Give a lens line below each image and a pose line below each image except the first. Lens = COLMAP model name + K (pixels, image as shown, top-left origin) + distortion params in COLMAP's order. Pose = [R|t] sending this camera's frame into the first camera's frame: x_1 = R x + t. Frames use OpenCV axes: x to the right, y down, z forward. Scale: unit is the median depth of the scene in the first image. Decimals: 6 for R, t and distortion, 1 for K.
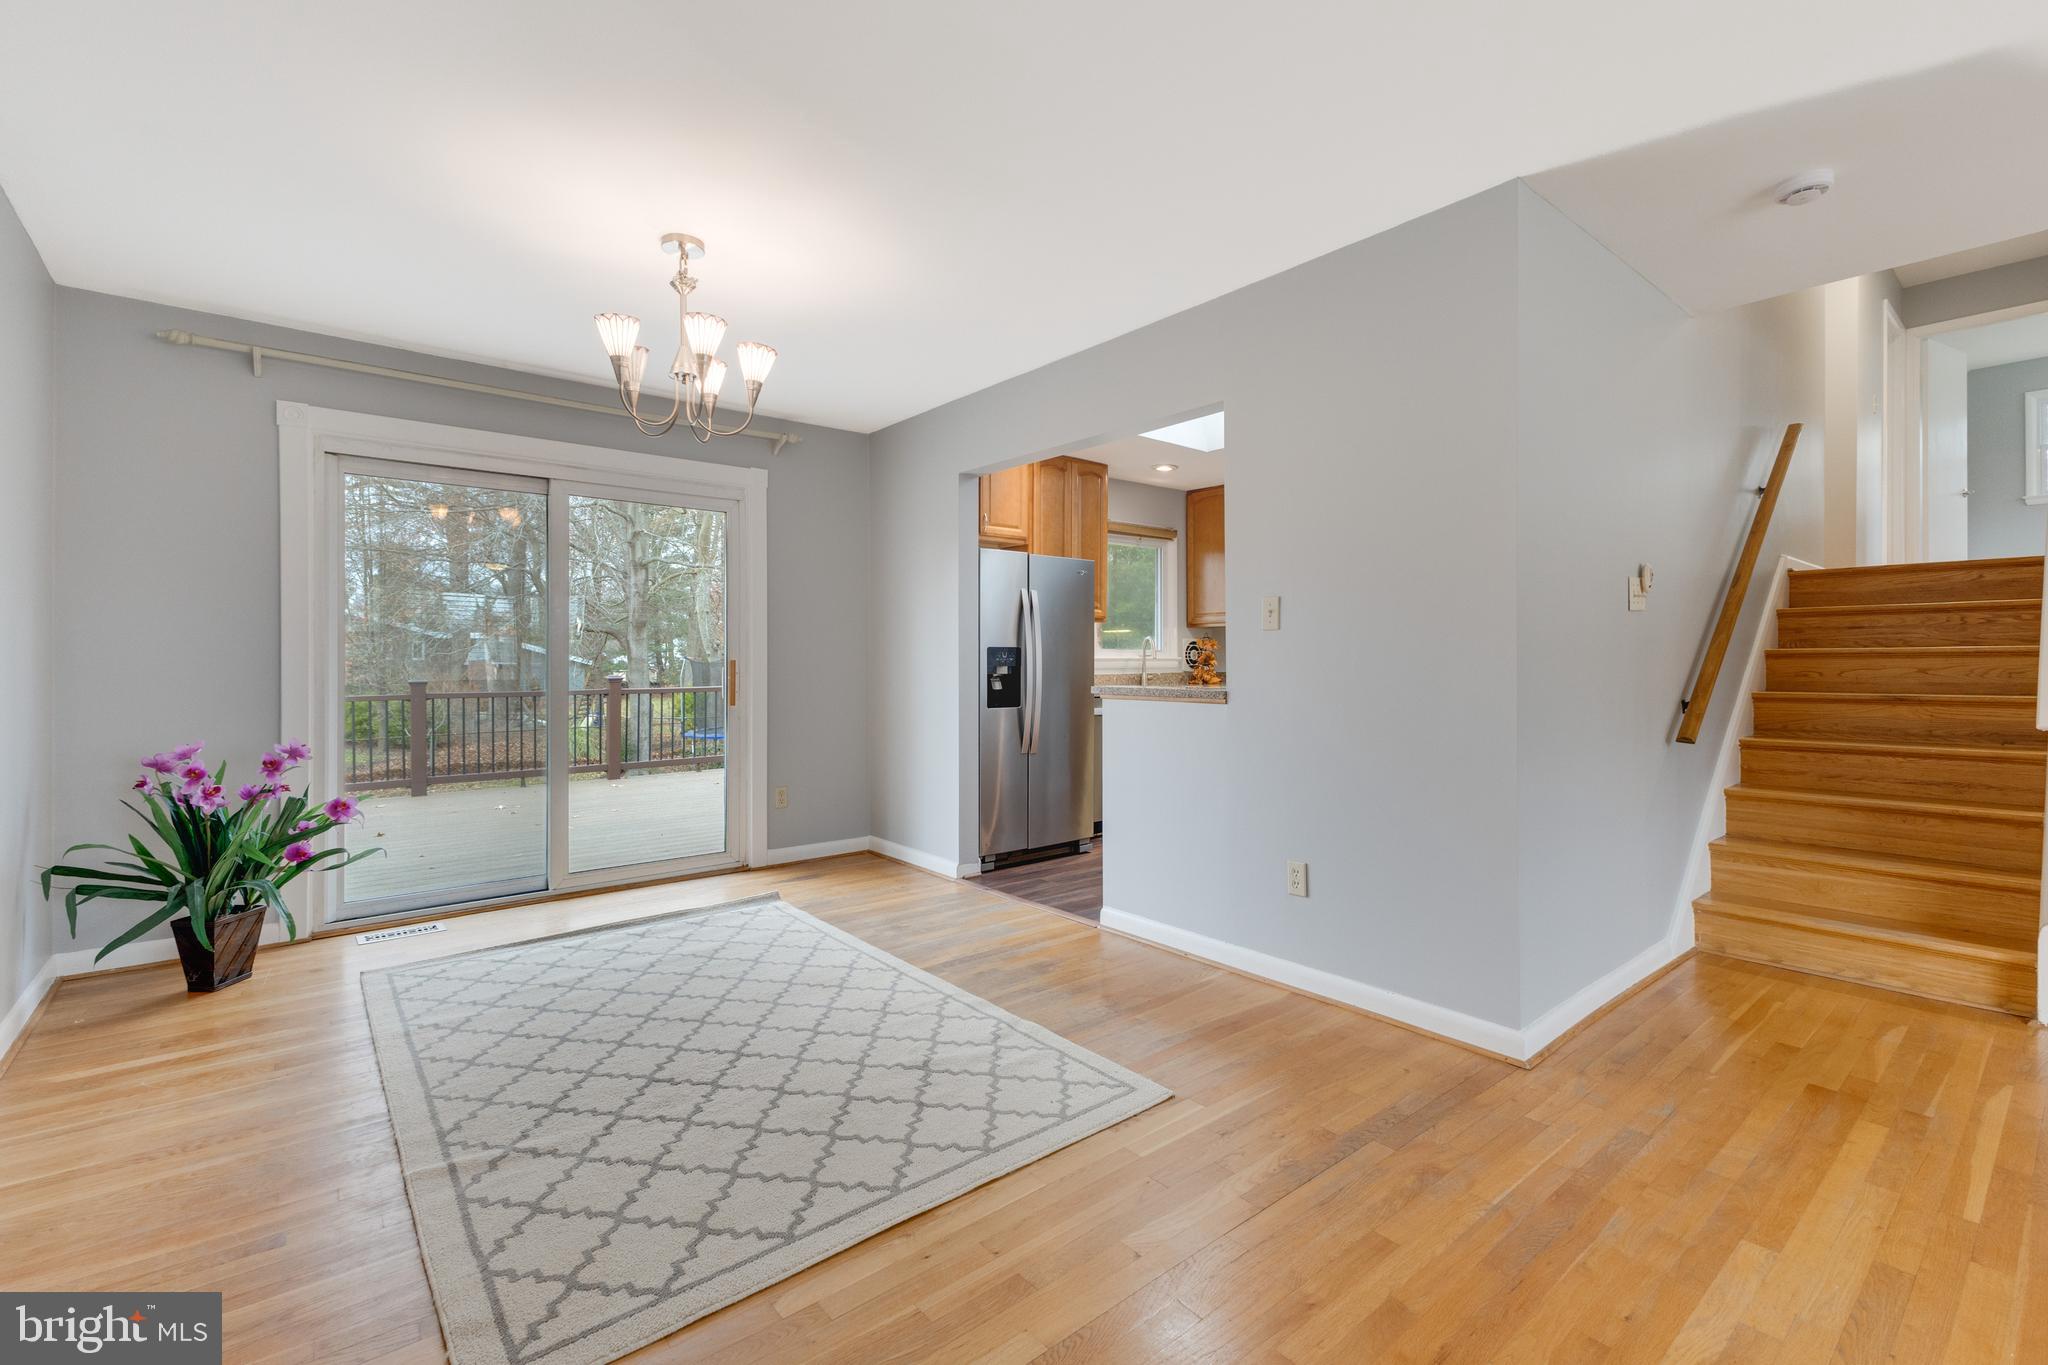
lens RADIAL K [[893.3, 0, 1027.2], [0, 893.3, 668.7], [0, 0, 1]] dist [0.006029, 0.000041]
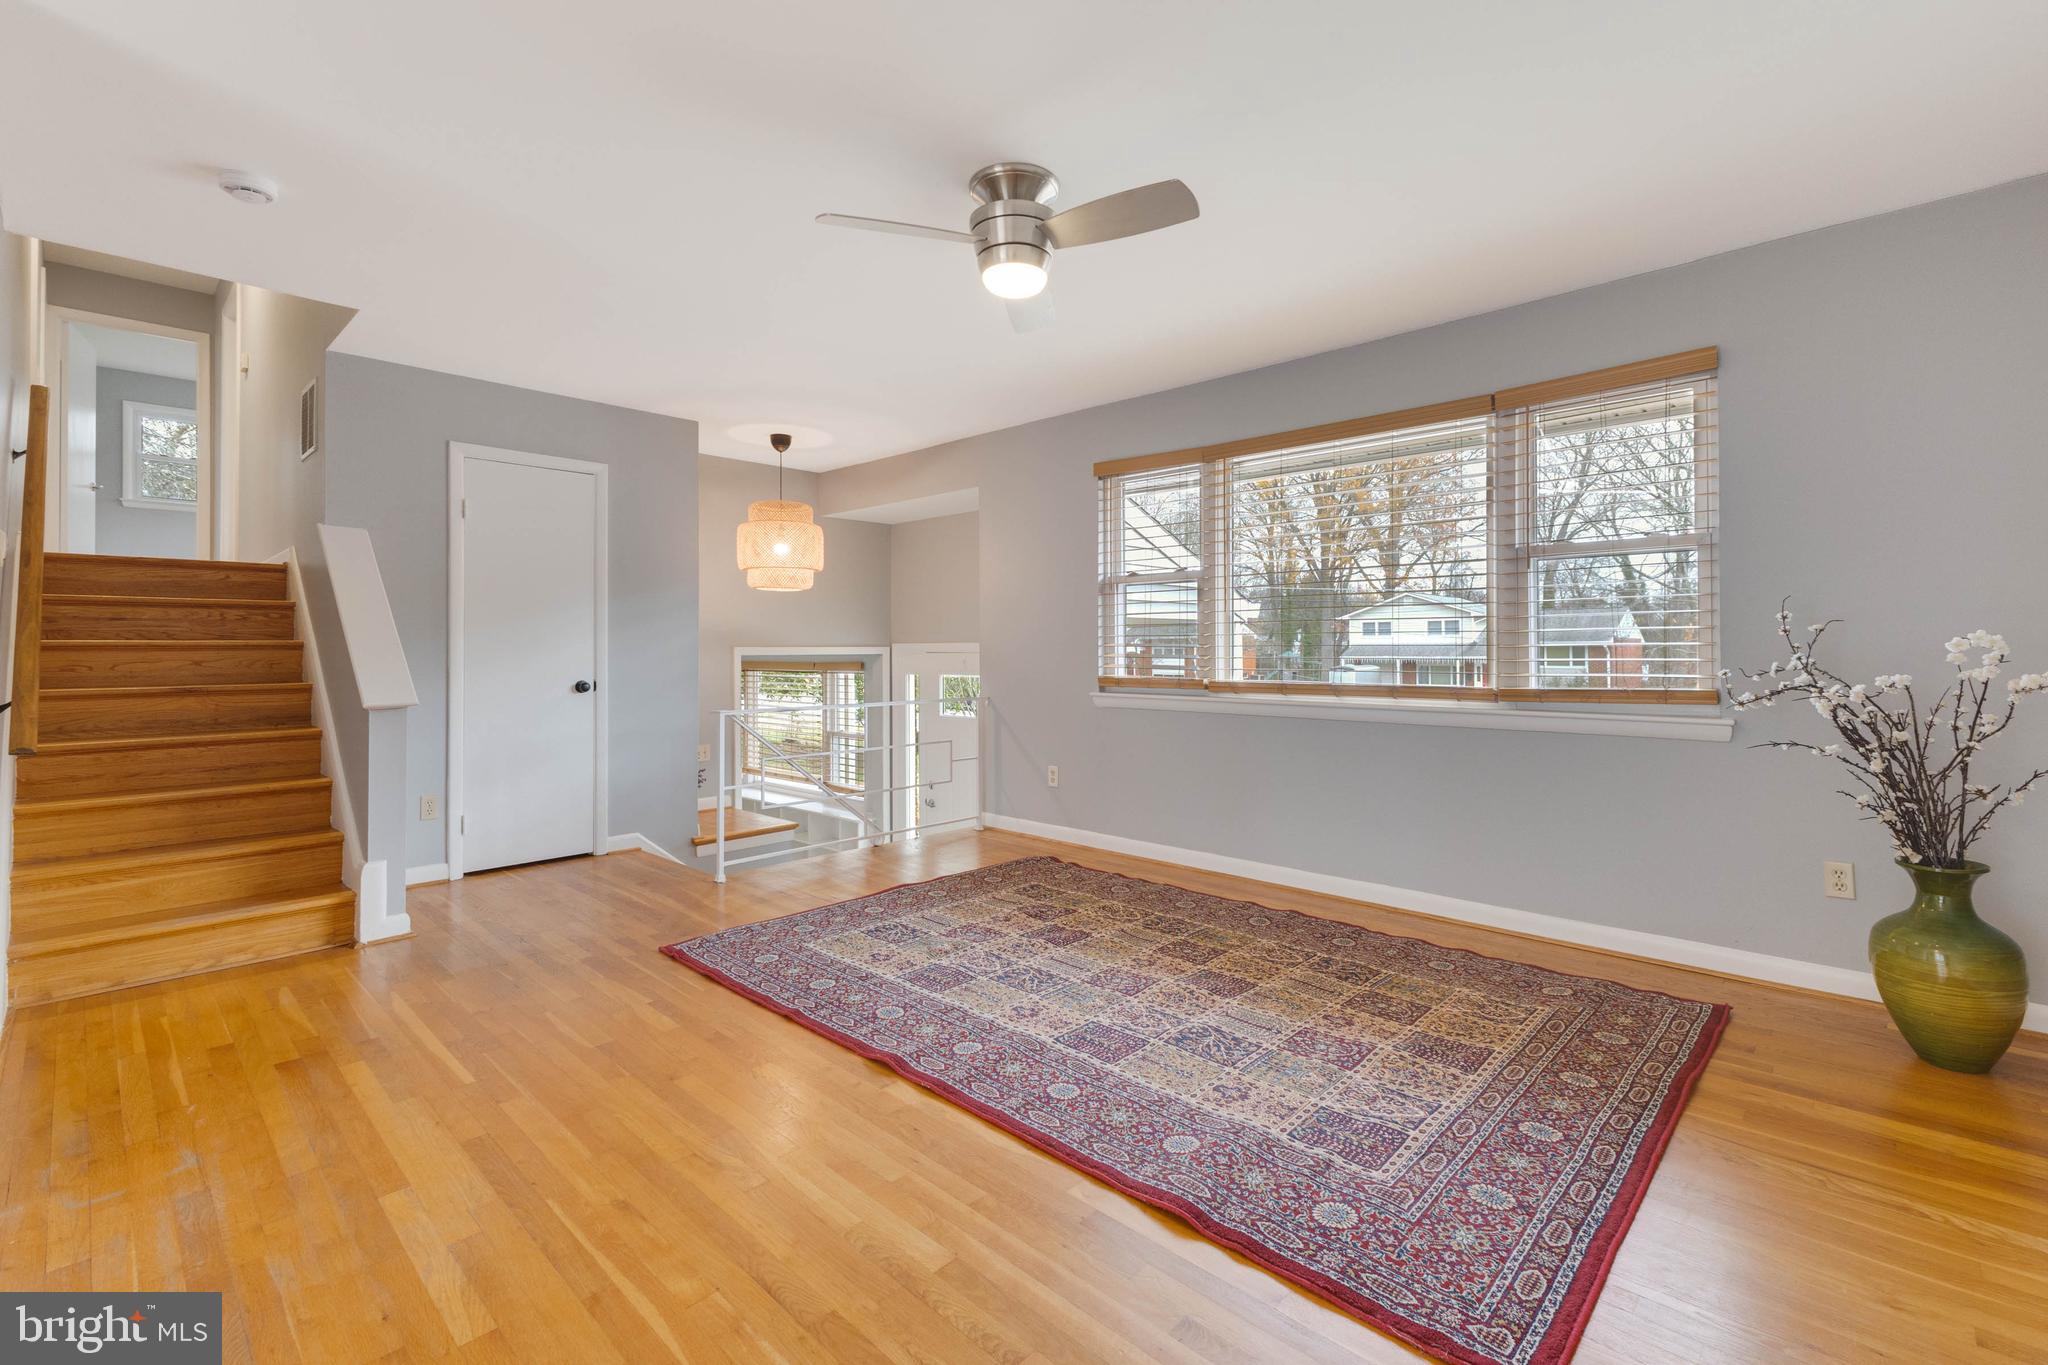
lens RADIAL K [[900.7, 0, 1027.2], [0, 900.7, 653.7], [0, 0, 1]] dist [0.003008, 0.000199]
pose [[-0.118807, -0.001714, 0.992916, -0.176640], [0.010695, 0.999938, 0.003006, -0.001703], [-0.992860, 0.010977, -0.118781, 0.179835]]
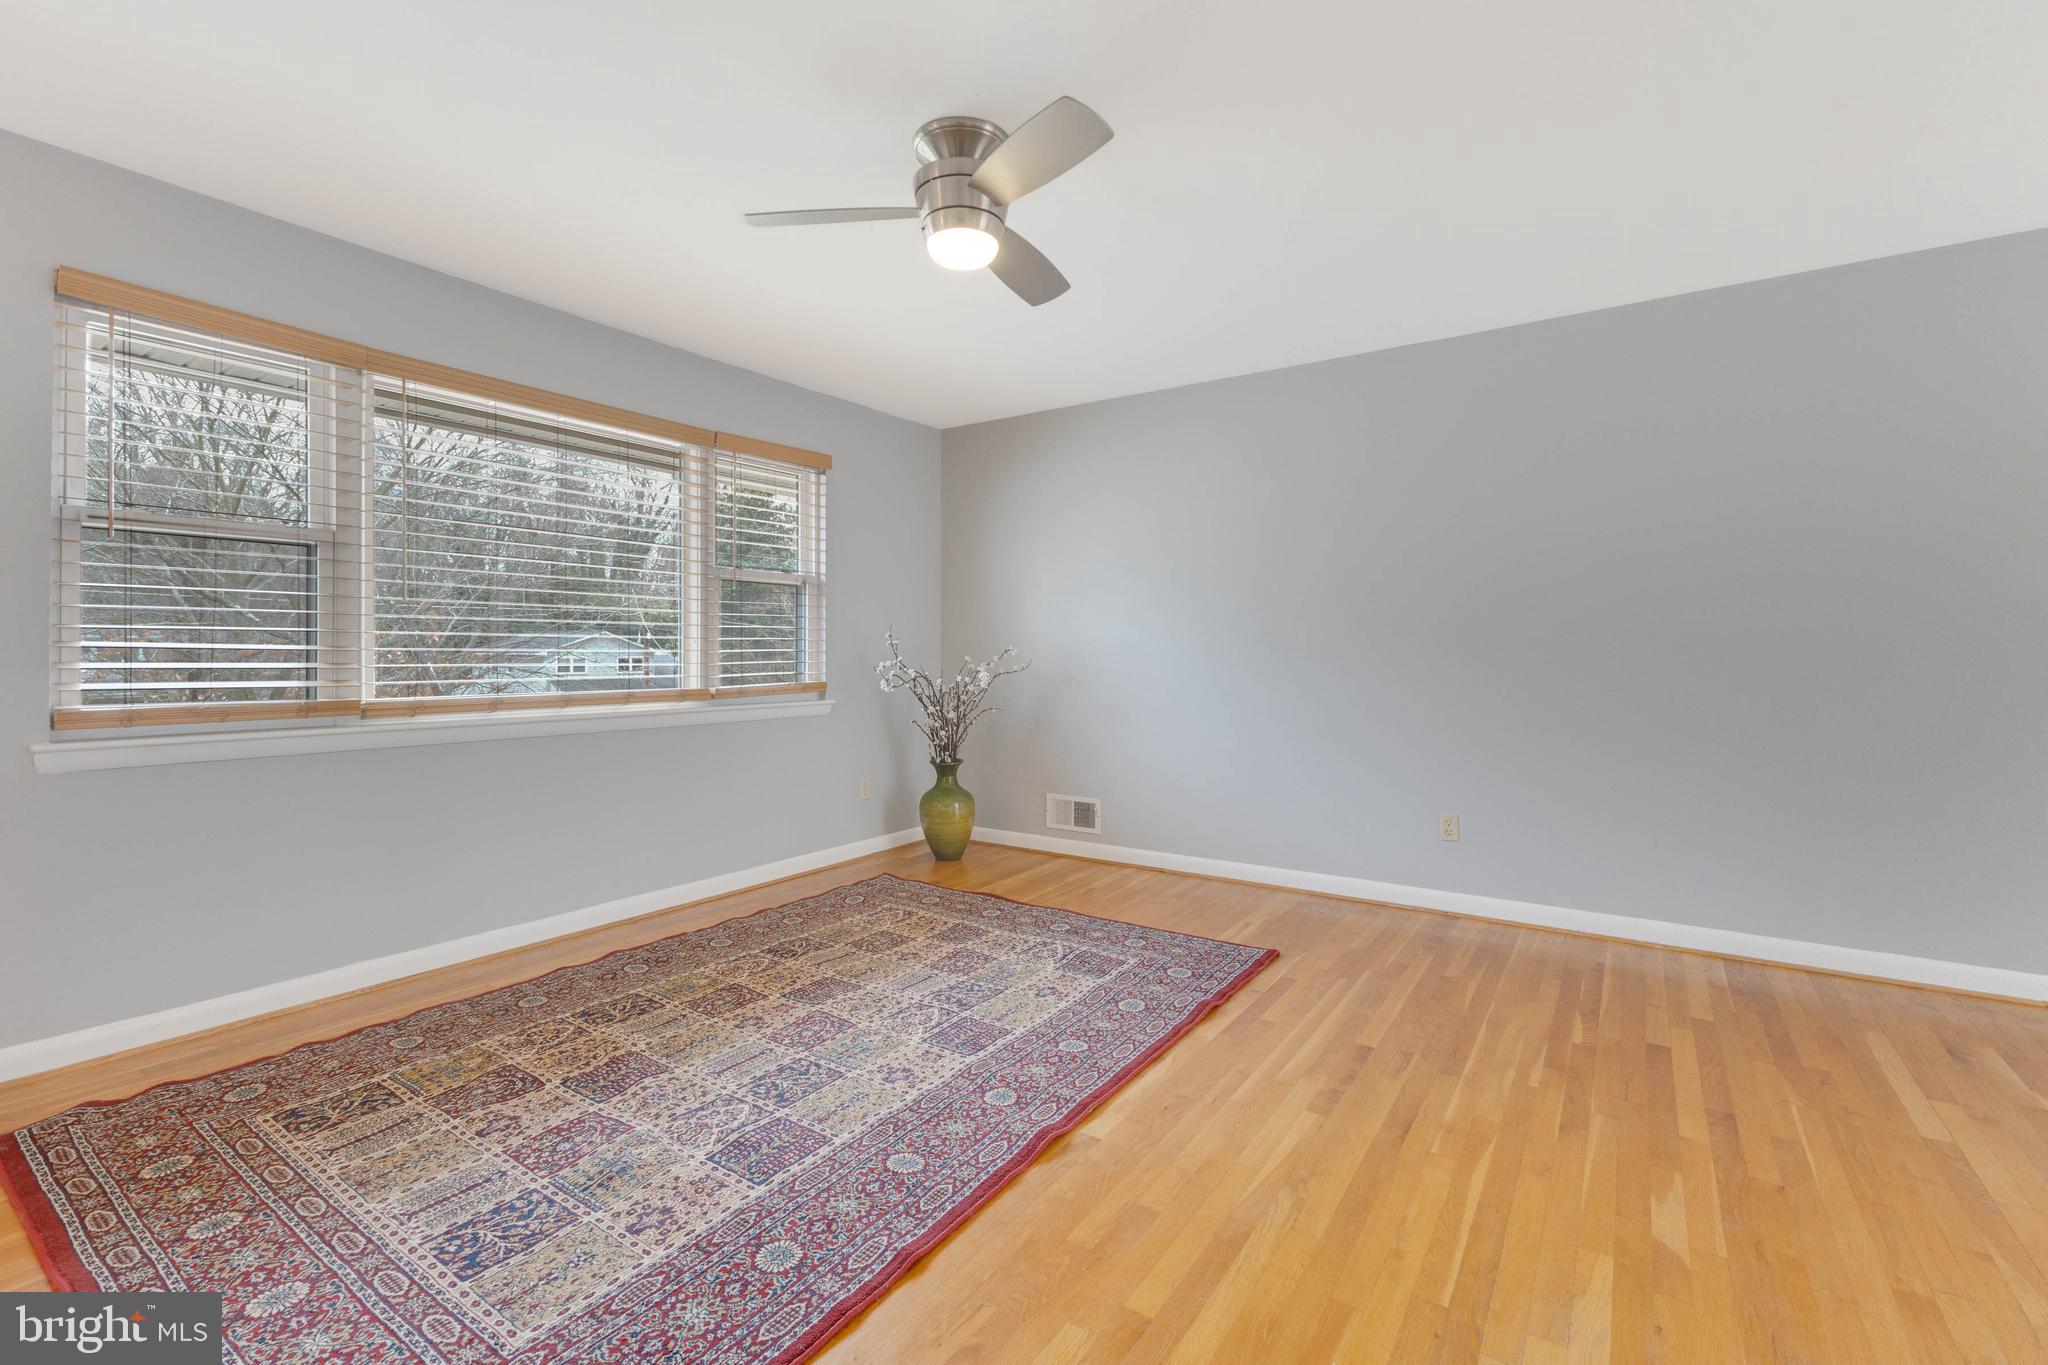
lens RADIAL K [[893.3, 0, 1027.2], [0, 893.3, 668.7], [0, 0, 1]] dist [0.006029, 0.000041]
pose [[-0.958885, 0.006363, -0.283724, 0.705673], [-0.000798, 0.999684, 0.025117, -0.009500], [0.283794, 0.024310, -0.958577, 0.759858]]
